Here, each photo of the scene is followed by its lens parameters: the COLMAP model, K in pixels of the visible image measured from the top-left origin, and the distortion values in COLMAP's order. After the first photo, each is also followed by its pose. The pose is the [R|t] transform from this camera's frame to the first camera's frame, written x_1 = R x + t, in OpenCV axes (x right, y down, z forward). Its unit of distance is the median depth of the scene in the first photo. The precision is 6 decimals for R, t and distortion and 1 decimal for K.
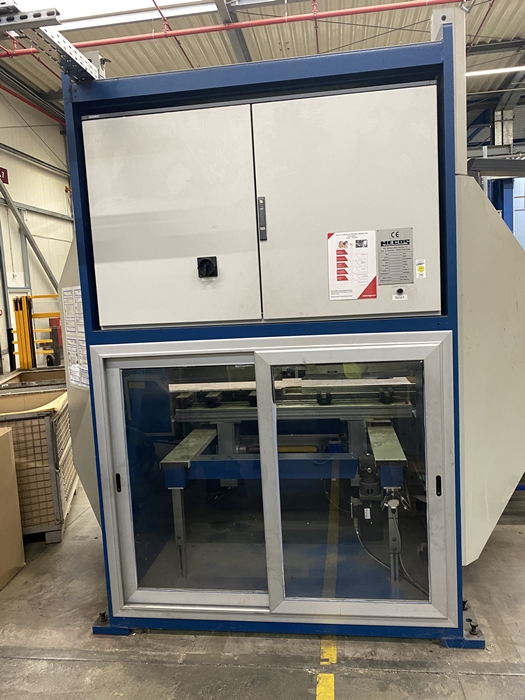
lens RADIAL K [[531.5, 0, 261.8], [0, 531.5, 353.2], [0, 0, 1]] dist [0.037570, -0.047189]
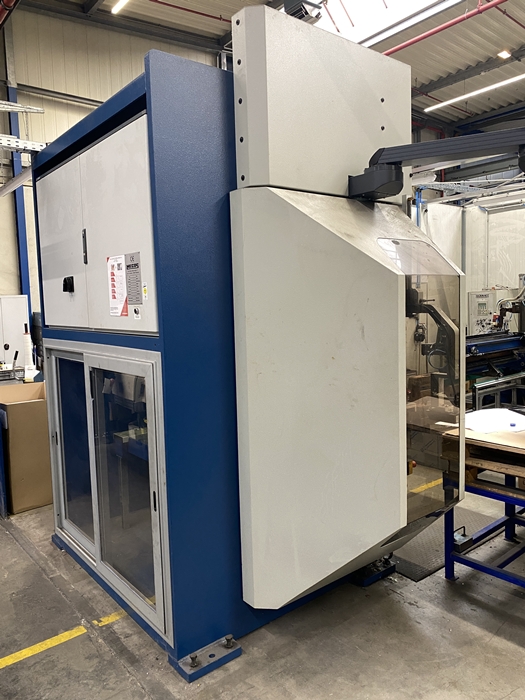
lens RADIAL K [[531.5, 0, 261.6], [0, 531.5, 345.9], [0, 0, 1]] dist [0.037570, -0.047189]
pose [[0.728590, 0.093005, -0.678606, 1.161681], [-0.086143, 0.995314, 0.043922, -0.113350], [0.679511, 0.026456, 0.733188, 0.379751]]
